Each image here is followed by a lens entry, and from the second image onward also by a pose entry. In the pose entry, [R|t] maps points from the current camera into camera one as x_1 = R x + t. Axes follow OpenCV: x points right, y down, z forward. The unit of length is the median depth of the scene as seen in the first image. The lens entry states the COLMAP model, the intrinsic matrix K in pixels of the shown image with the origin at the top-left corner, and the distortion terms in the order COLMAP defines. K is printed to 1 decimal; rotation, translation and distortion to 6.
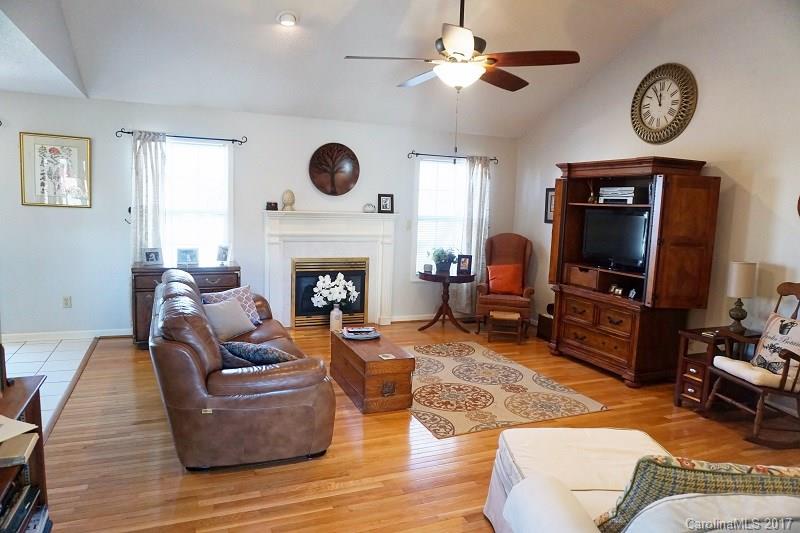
lens RADIAL K [[525.2, 0, 400.0], [0, 525.2, 266.5], [0, 0, 1]] dist [0.002876, 0.002992]
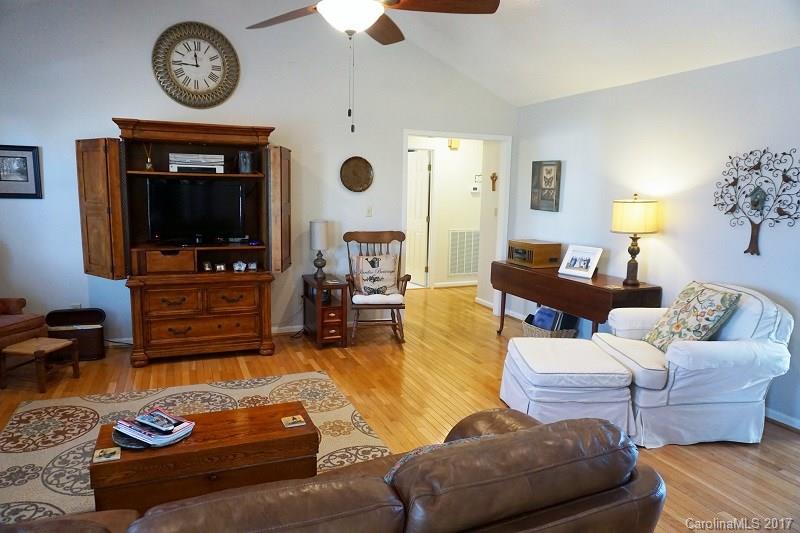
lens RADIAL K [[538.6, 0, 387.3], [0, 538.6, 267.4], [0, 0, 1]] dist [0.001344, 0.002145]
pose [[0.033847, -0.183487, 0.982439, -0.549902], [0.096815, 0.978981, 0.179506, -0.102883], [-0.994727, 0.089039, 0.050900, 0.700278]]
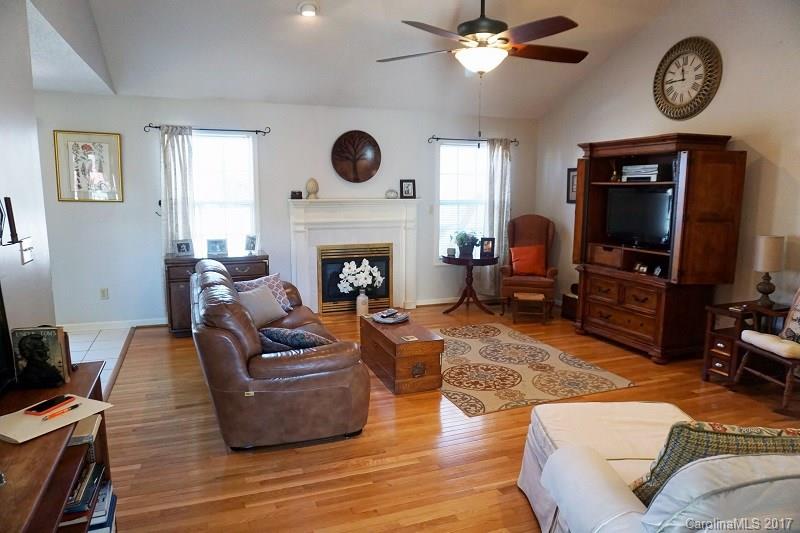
lens RADIAL K [[530.6, 0, 400.0], [0, 530.6, 266.5], [0, 0, 1]] dist [0.005593, 0.004911]
pose [[0.999197, -0.027222, -0.029400, -0.019698], [0.028023, 0.999237, 0.027204, 0.001305], [0.028637, -0.028006, 0.999197, -0.028072]]
